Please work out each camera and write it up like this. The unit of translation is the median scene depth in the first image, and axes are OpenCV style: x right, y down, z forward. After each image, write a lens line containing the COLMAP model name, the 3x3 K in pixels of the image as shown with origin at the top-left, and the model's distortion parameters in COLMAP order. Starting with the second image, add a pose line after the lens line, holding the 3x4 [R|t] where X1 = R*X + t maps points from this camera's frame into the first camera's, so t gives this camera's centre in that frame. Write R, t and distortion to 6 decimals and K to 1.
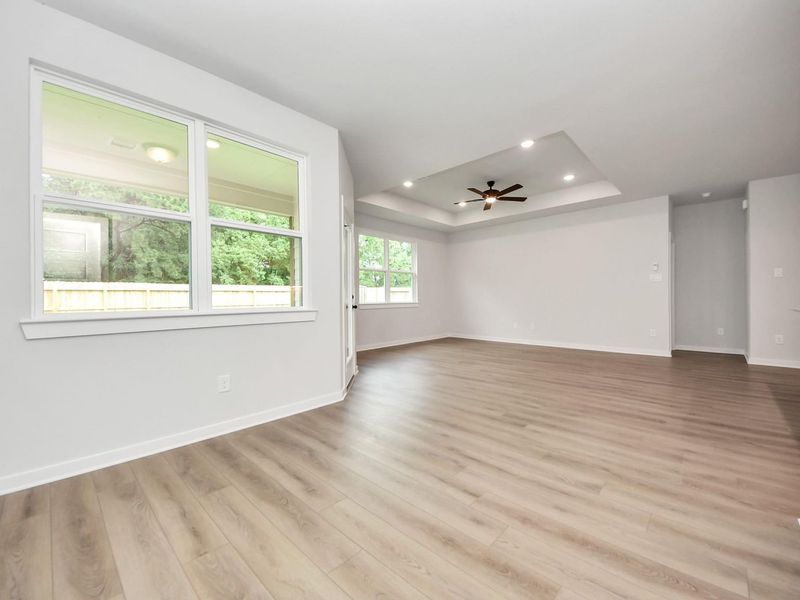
lens RADIAL K [[335.8, 0, 400.0], [0, 335.8, 300.0], [0, 0, 1]] dist [0.014853, -0.000263]
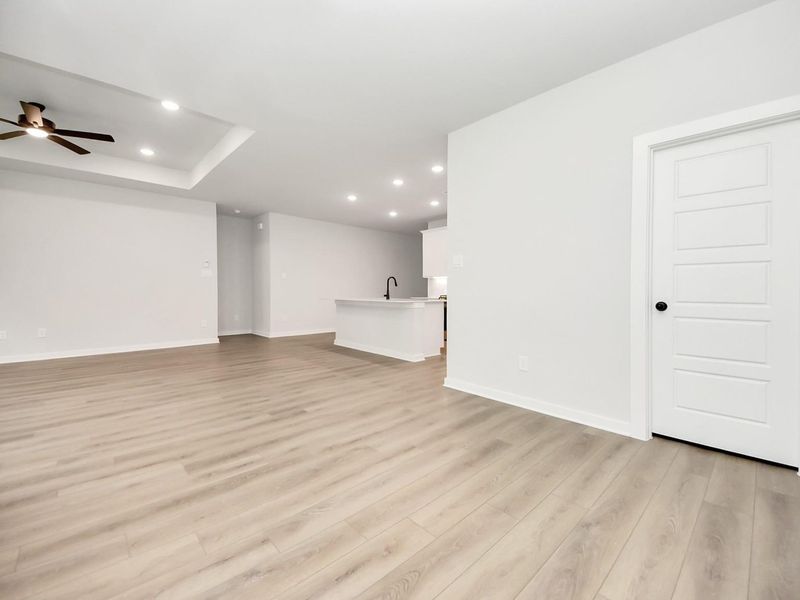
lens RADIAL K [[338.2, 0, 411.3], [0, 338.2, 276.3], [0, 0, 1]] dist [-0.000807, -0.000257]
pose [[0.050336, 0.047699, 0.997593, -0.645330], [0.011169, 0.998770, -0.048319, 0.010831], [-0.998670, 0.013574, 0.049741, 0.586255]]
